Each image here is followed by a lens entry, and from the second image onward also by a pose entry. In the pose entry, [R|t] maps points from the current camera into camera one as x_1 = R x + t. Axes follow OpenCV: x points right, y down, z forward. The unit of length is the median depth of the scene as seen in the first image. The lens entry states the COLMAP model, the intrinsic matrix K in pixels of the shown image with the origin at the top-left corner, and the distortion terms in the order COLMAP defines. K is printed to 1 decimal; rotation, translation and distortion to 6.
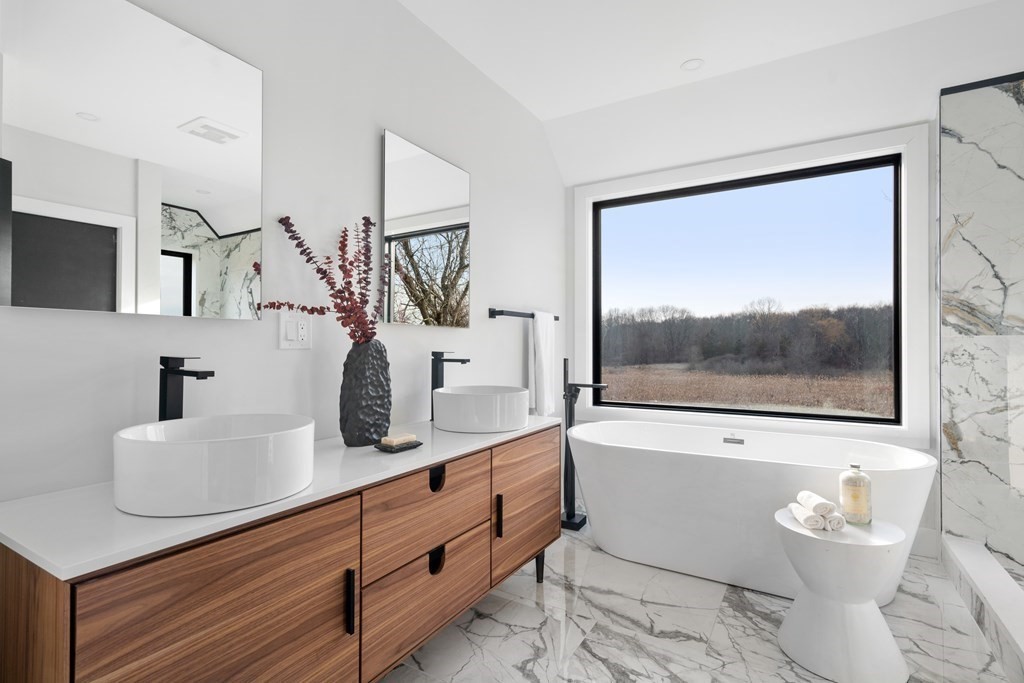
lens RADIAL K [[496.2, 0, 509.5], [0, 496.2, 345.7], [0, 0, 1]] dist [0.001125, 0.000648]
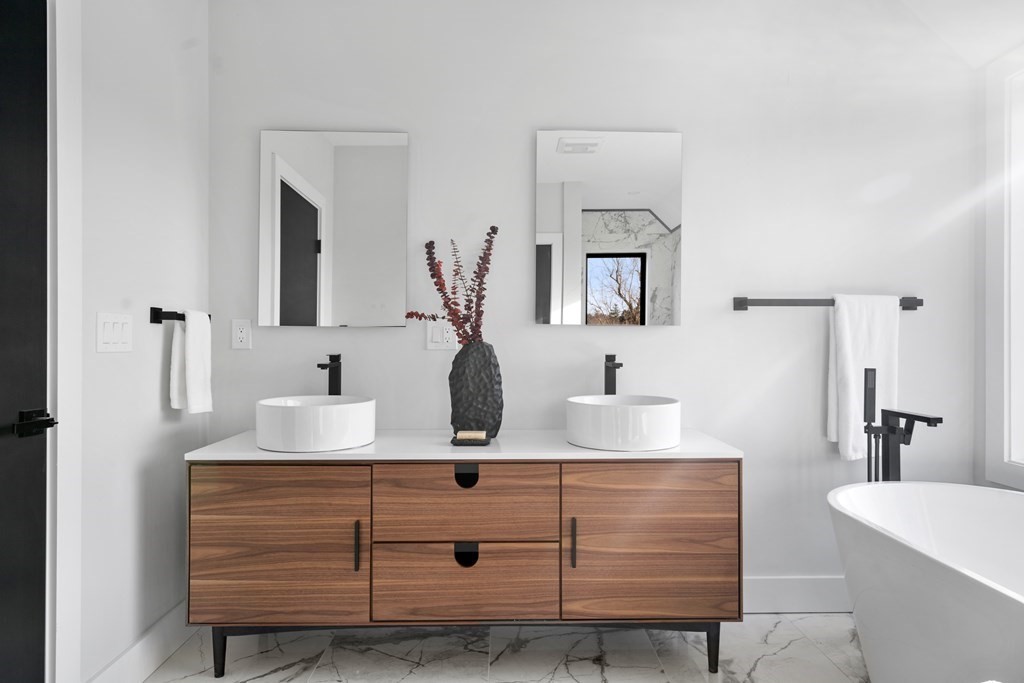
lens RADIAL K [[603.3, 0, 511.3], [0, 603.3, 336.5], [0, 0, 1]] dist [0.008413, 0.000858]
pose [[0.525130, -0.003778, -0.851013, 1.131990], [-0.001548, 0.999984, -0.005395, -0.021235], [0.851020, 0.004150, 0.525116, 0.469676]]
